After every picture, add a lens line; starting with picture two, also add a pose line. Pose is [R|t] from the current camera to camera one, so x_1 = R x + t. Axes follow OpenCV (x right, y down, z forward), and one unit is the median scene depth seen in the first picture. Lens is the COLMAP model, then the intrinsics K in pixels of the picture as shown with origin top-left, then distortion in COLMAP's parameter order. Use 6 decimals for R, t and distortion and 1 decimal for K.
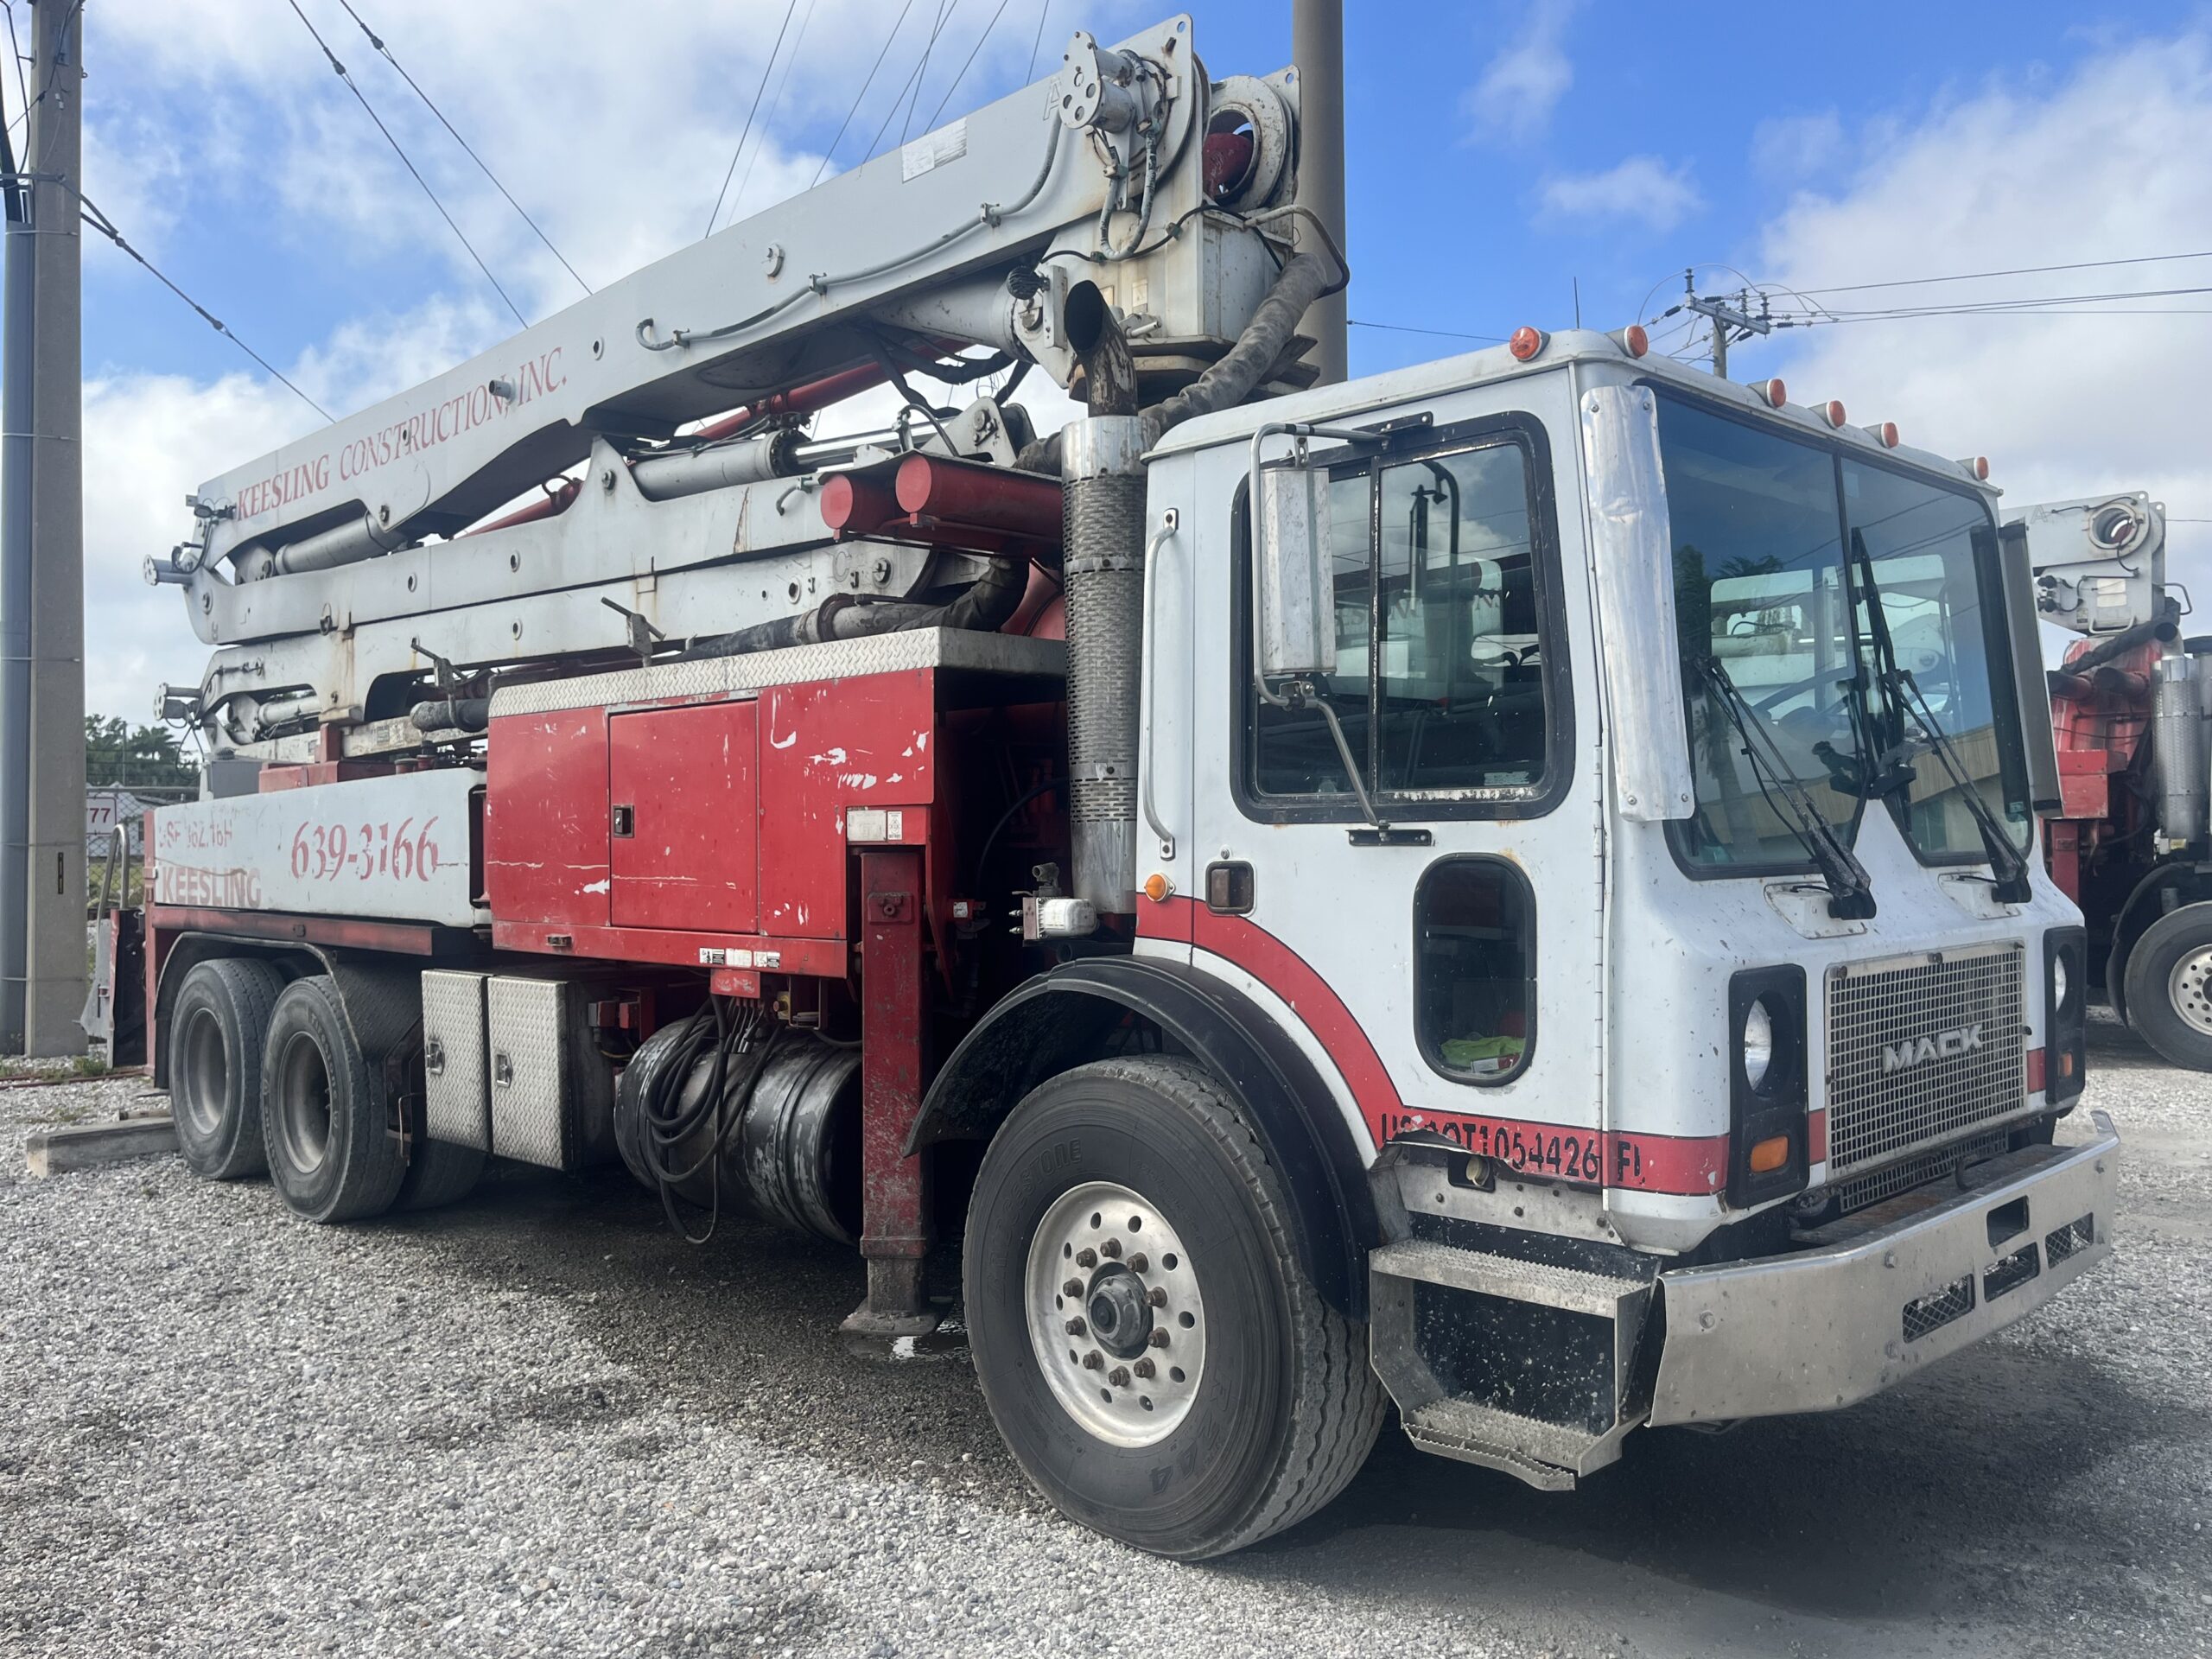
lens RADIAL K [[1711.0, 0, 1119.1], [0, 1711.0, 789.0], [0, 0, 1]] dist [0.082030, -0.115054]
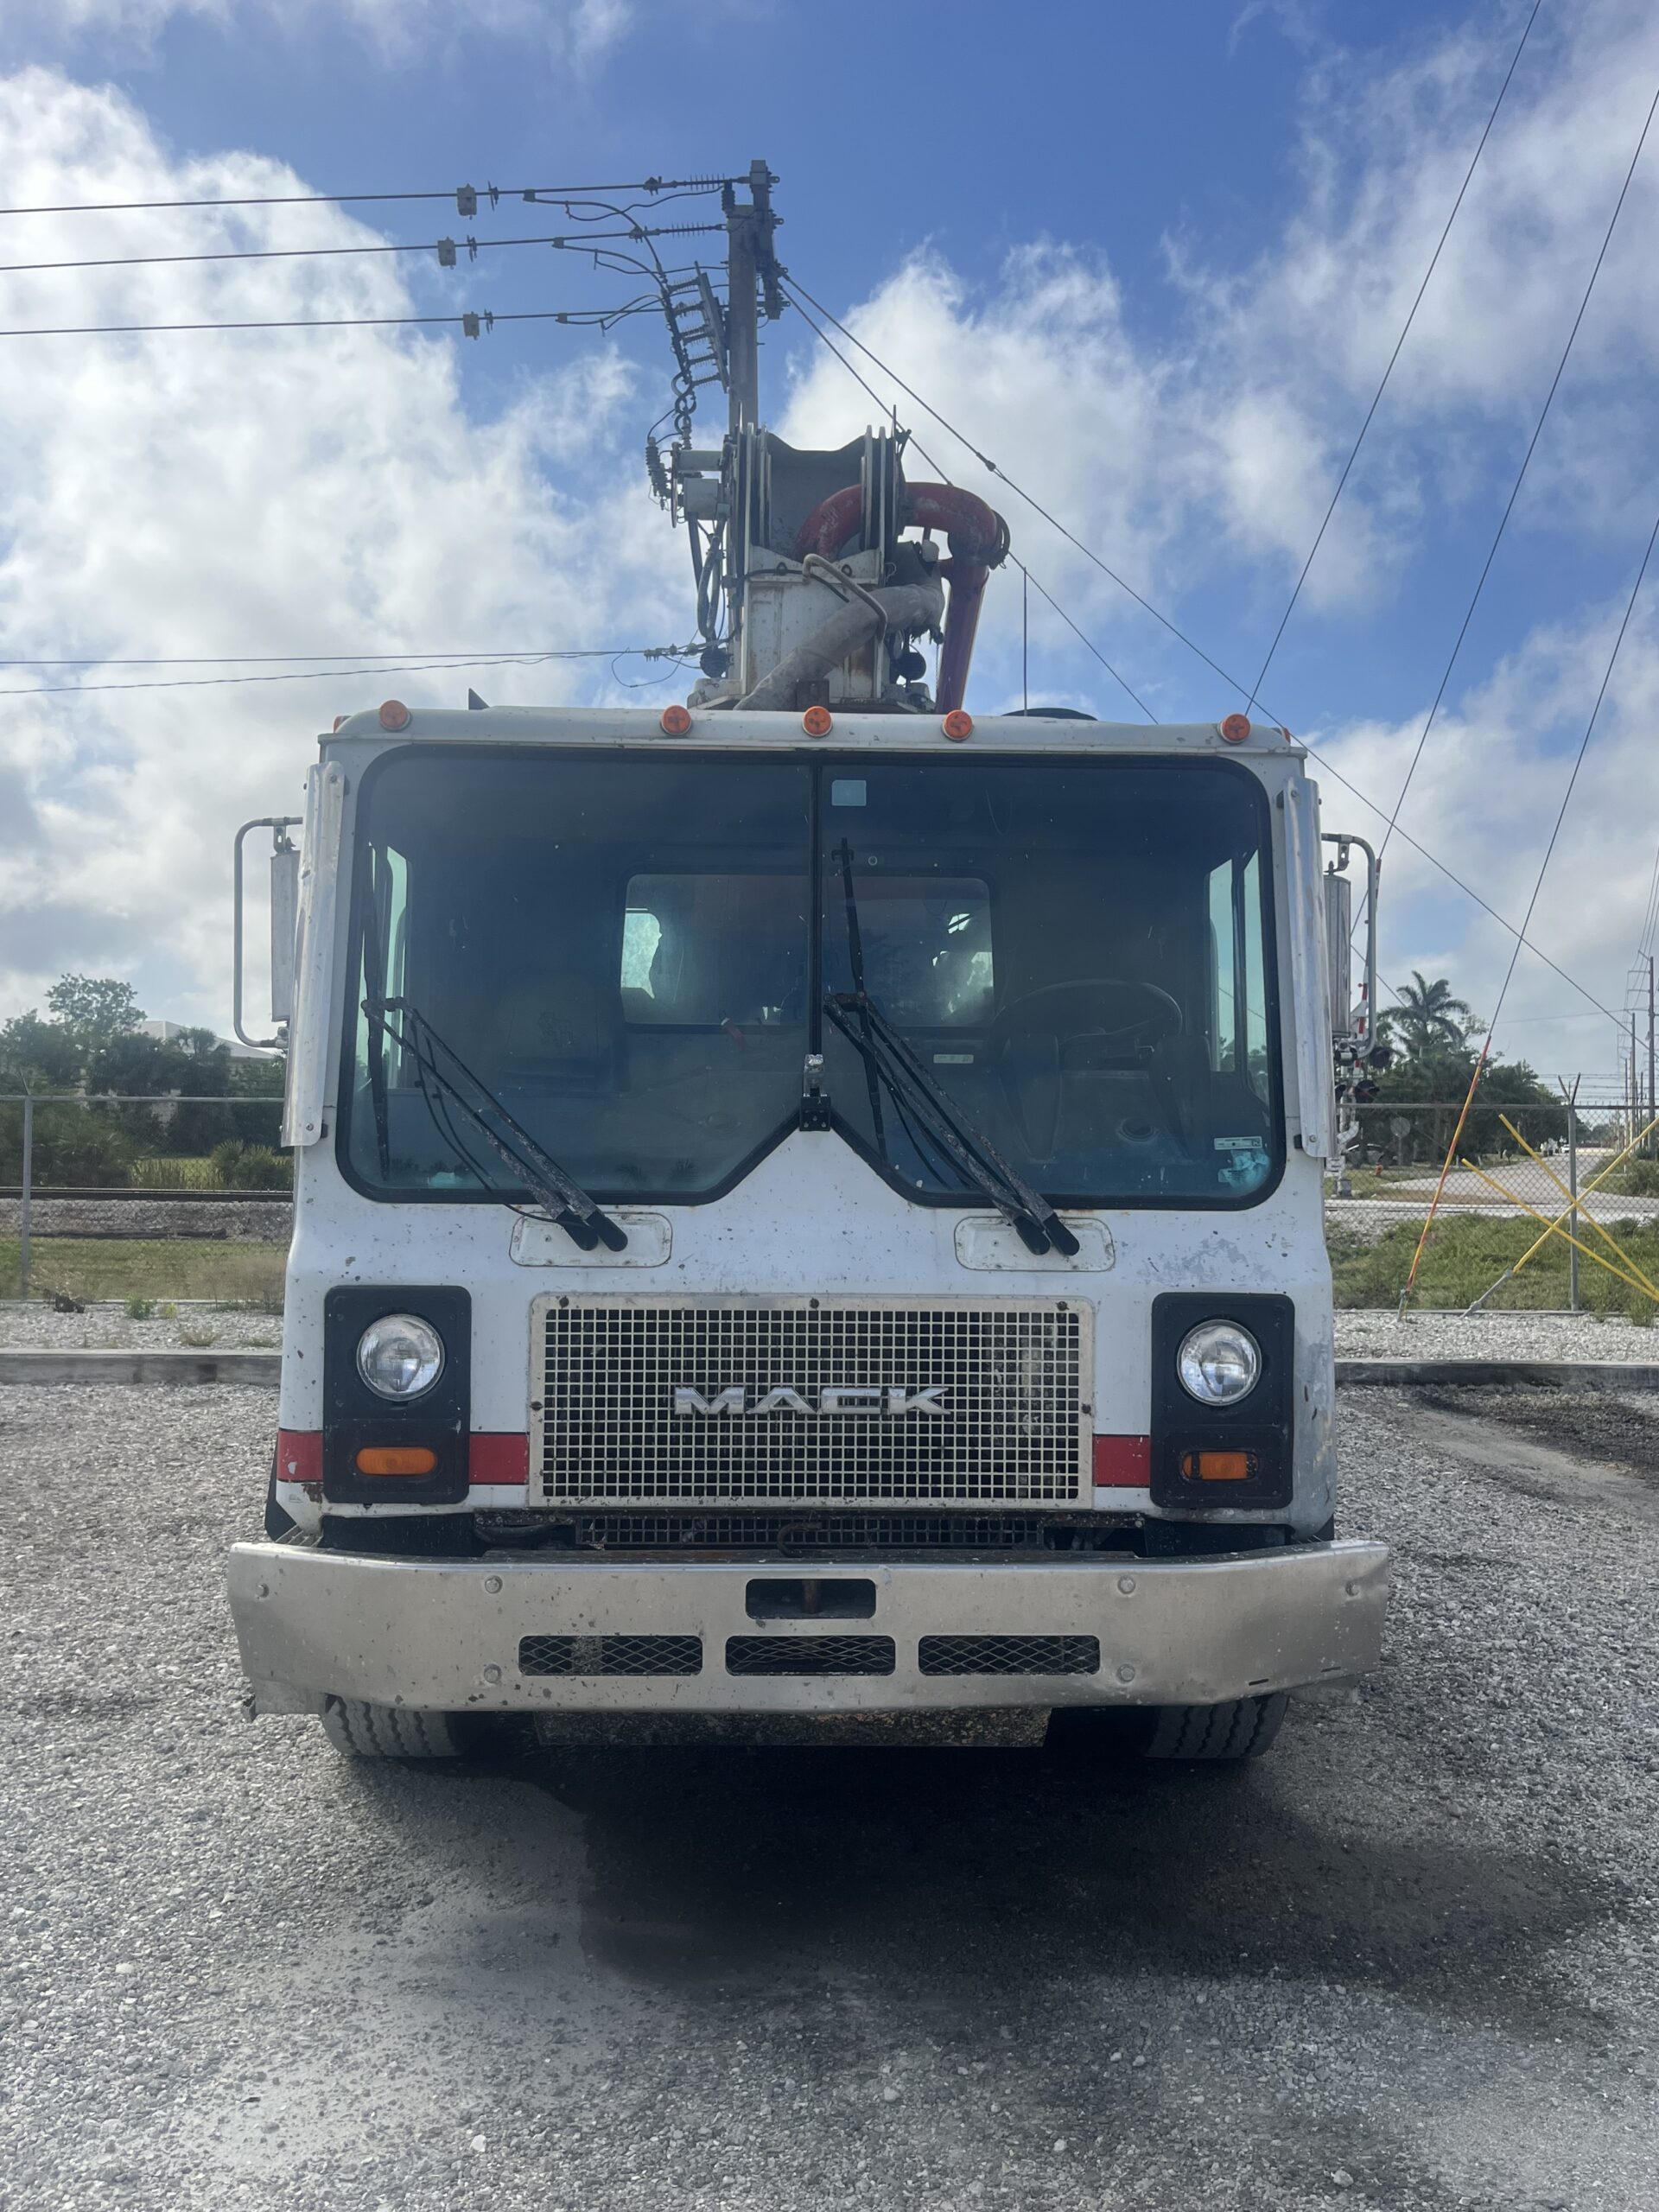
lens RADIAL K [[1711.0, 0, 826.7], [0, 1711.0, 1152.0], [0, 0, 1]] dist [0.082030, -0.115054]
pose [[0.727292, 0.016469, -0.686130, 1.098643], [0.000032, 0.999711, 0.024029, -0.003467], [0.686328, -0.017498, 0.727082, 0.354809]]
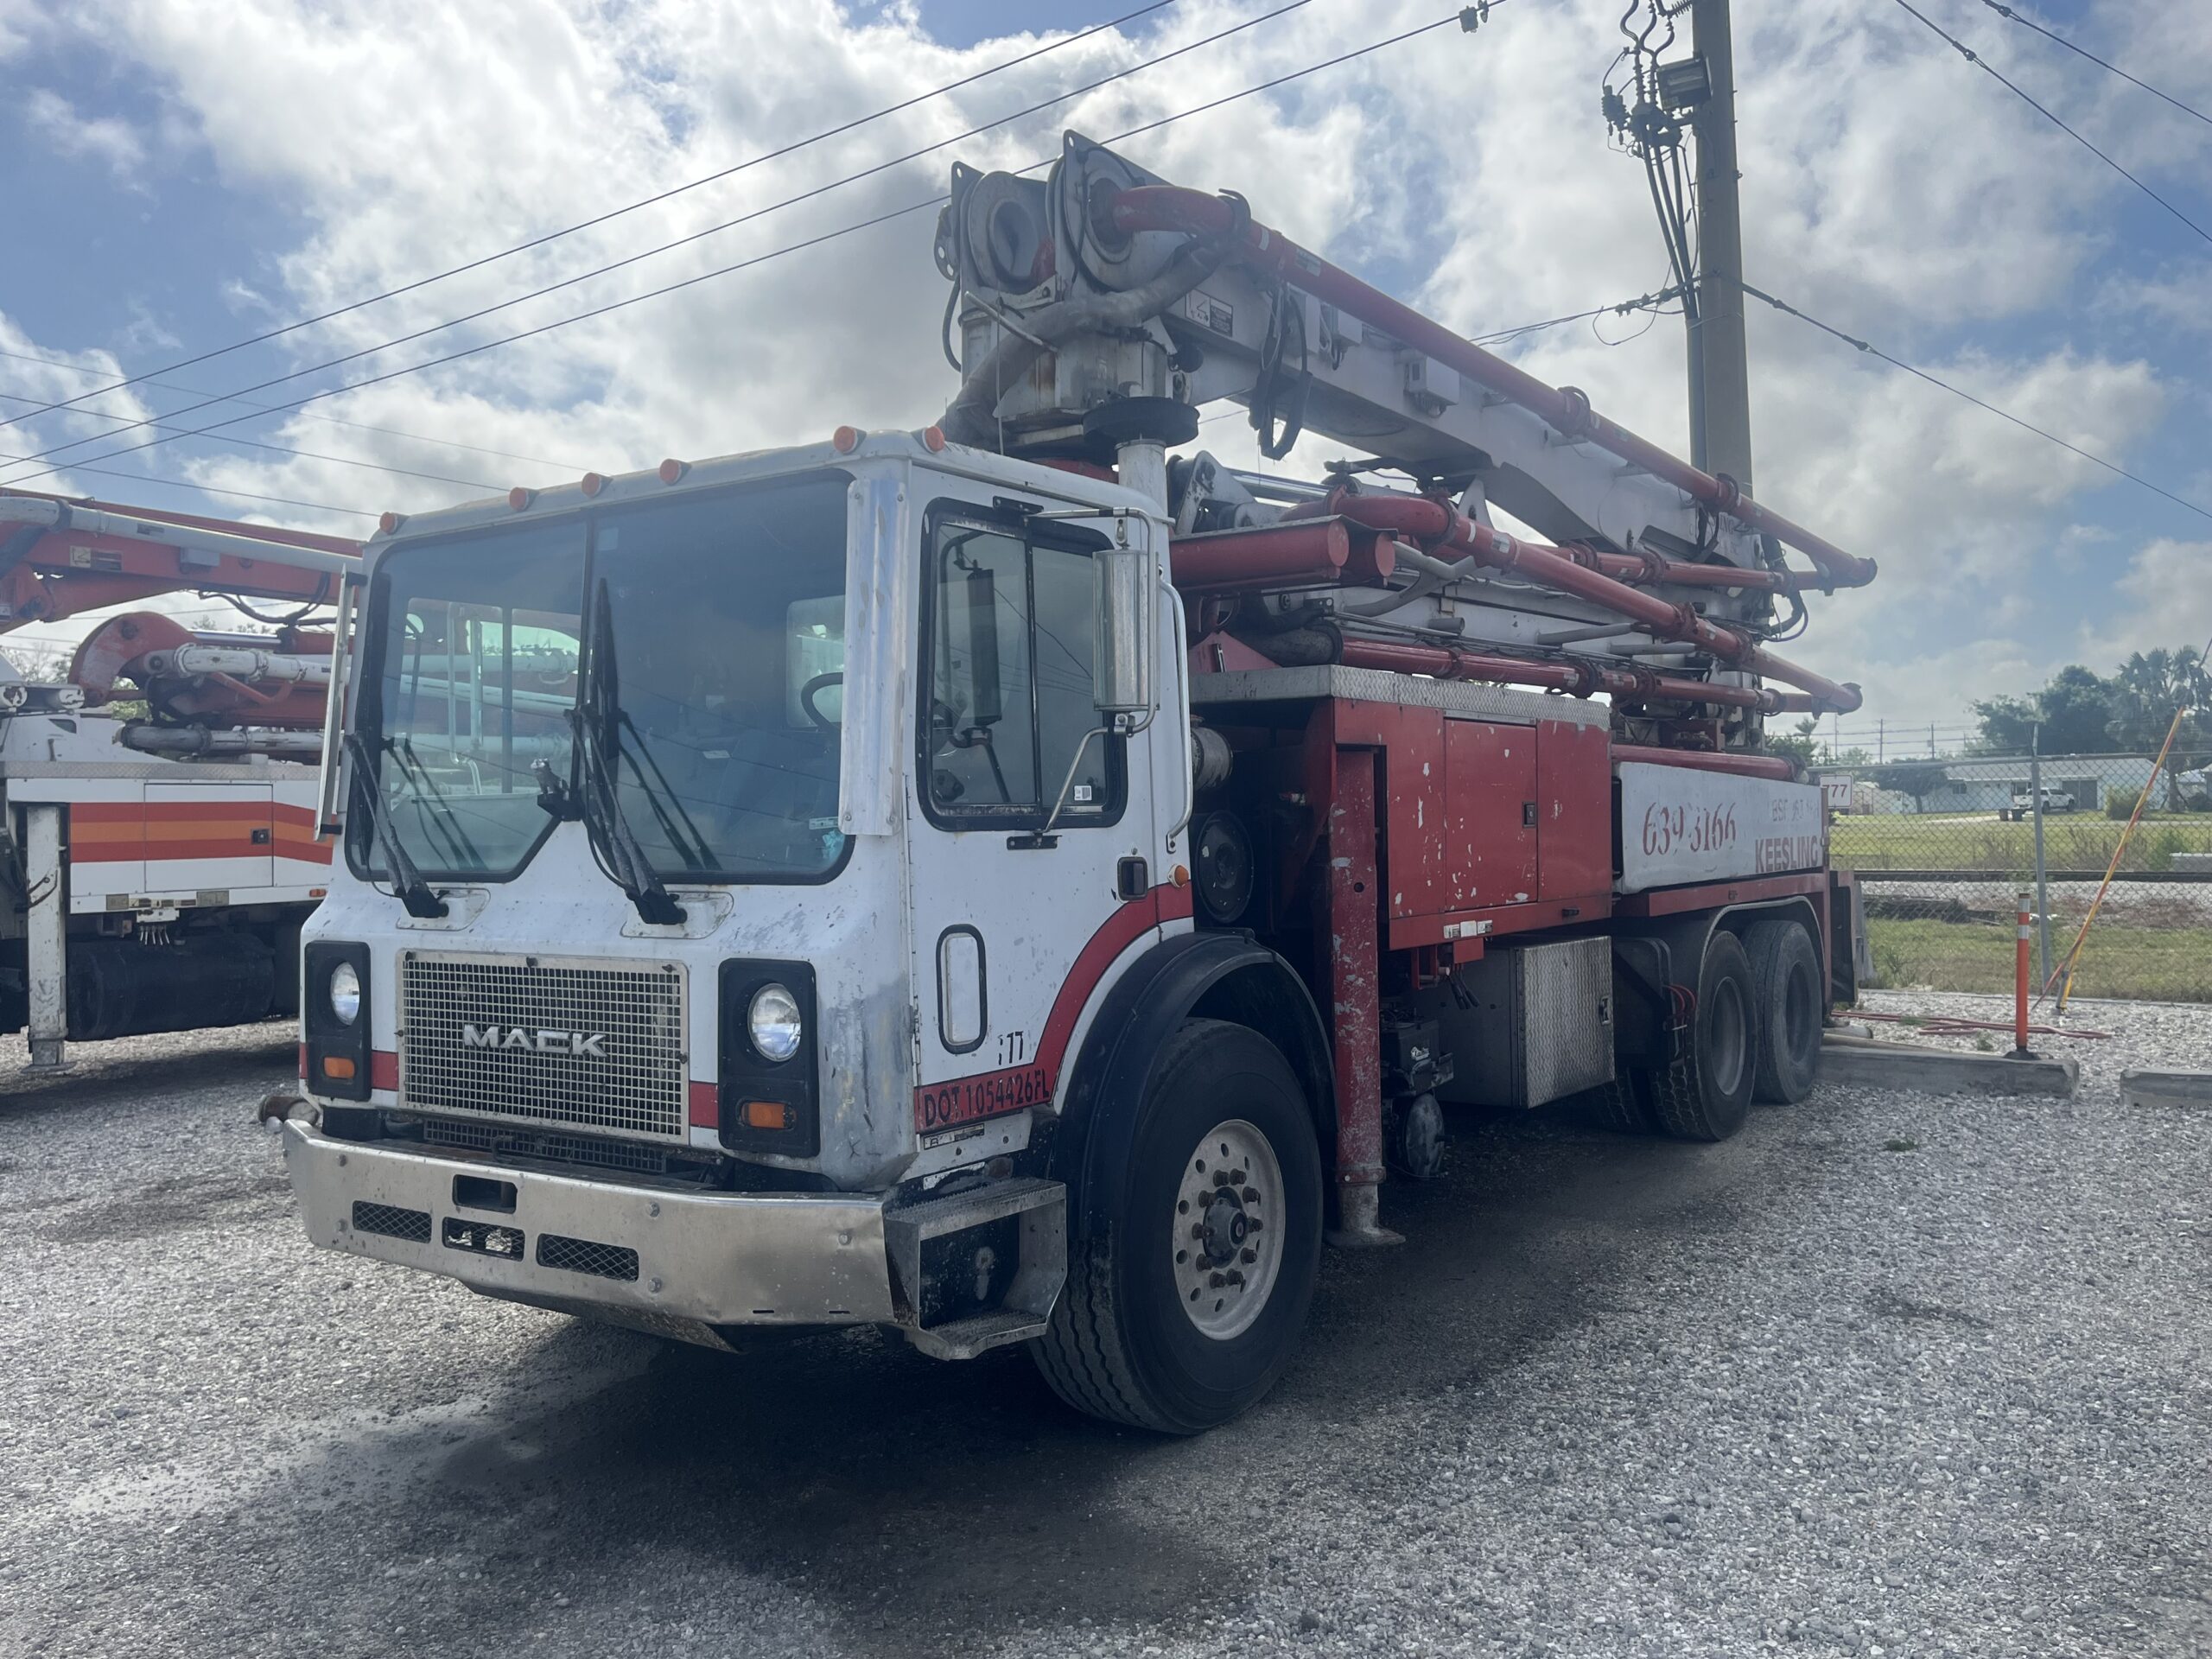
lens RADIAL K [[1711.0, 0, 1119.1], [0, 1711.0, 789.0], [0, 0, 1]] dist [0.082030, -0.115054]
pose [[0.206031, -0.012348, -0.978467, 1.671353], [0.033419, 0.999426, -0.005576, 0.003384], [0.977975, -0.031551, 0.206326, 1.153946]]
